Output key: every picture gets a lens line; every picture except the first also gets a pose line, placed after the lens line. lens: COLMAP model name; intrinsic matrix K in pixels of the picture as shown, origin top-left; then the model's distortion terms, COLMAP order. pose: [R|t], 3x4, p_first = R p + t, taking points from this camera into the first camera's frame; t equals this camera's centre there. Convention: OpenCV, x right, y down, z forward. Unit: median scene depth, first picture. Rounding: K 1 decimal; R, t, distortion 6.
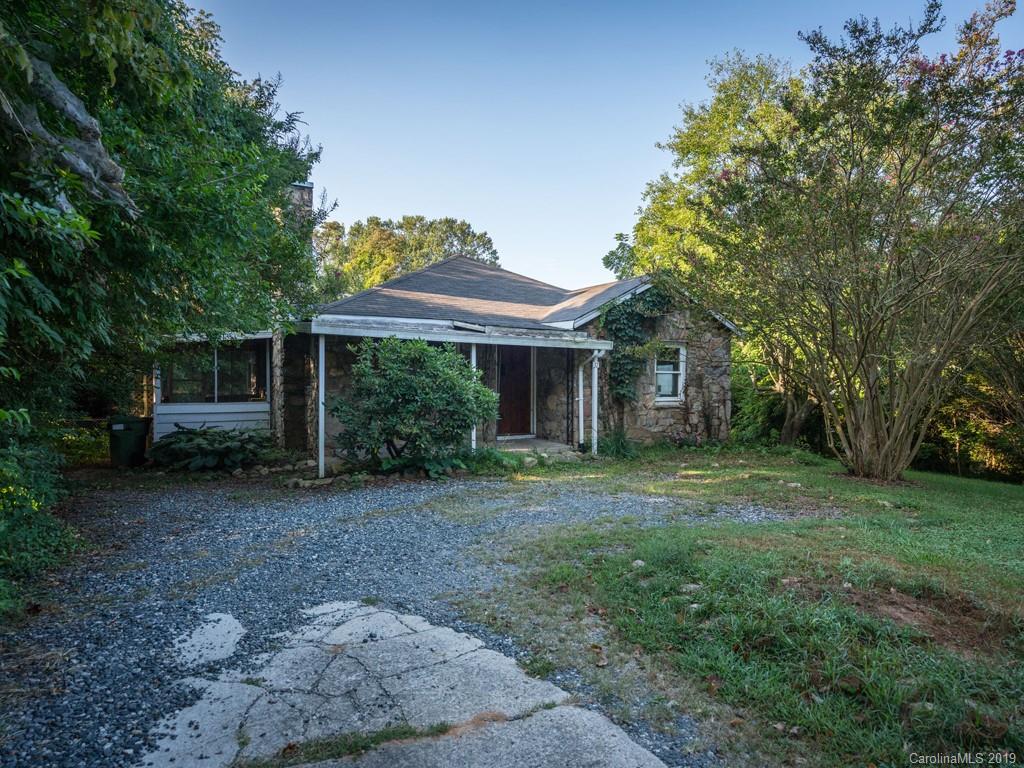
lens RADIAL K [[596.7, 0, 512.6], [0, 596.7, 384.4], [0, 0, 1]] dist [-0.001590, -0.000066]
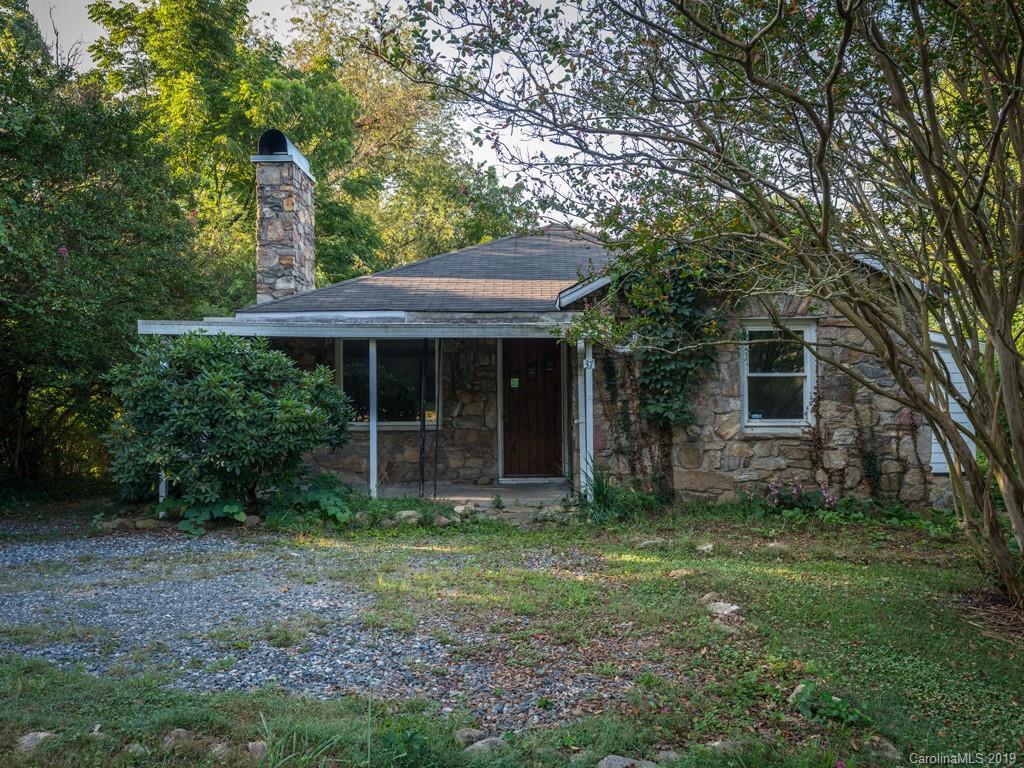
lens RADIAL K [[714.4, 0, 511.9], [0, 714.4, 386.1], [0, 0, 1]] dist [0.002384, 0.000311]
pose [[0.866877, -0.024804, -0.497905, 0.396415], [0.007102, 0.999275, -0.037415, 0.014523], [0.498472, 0.028898, 0.866424, 0.310723]]
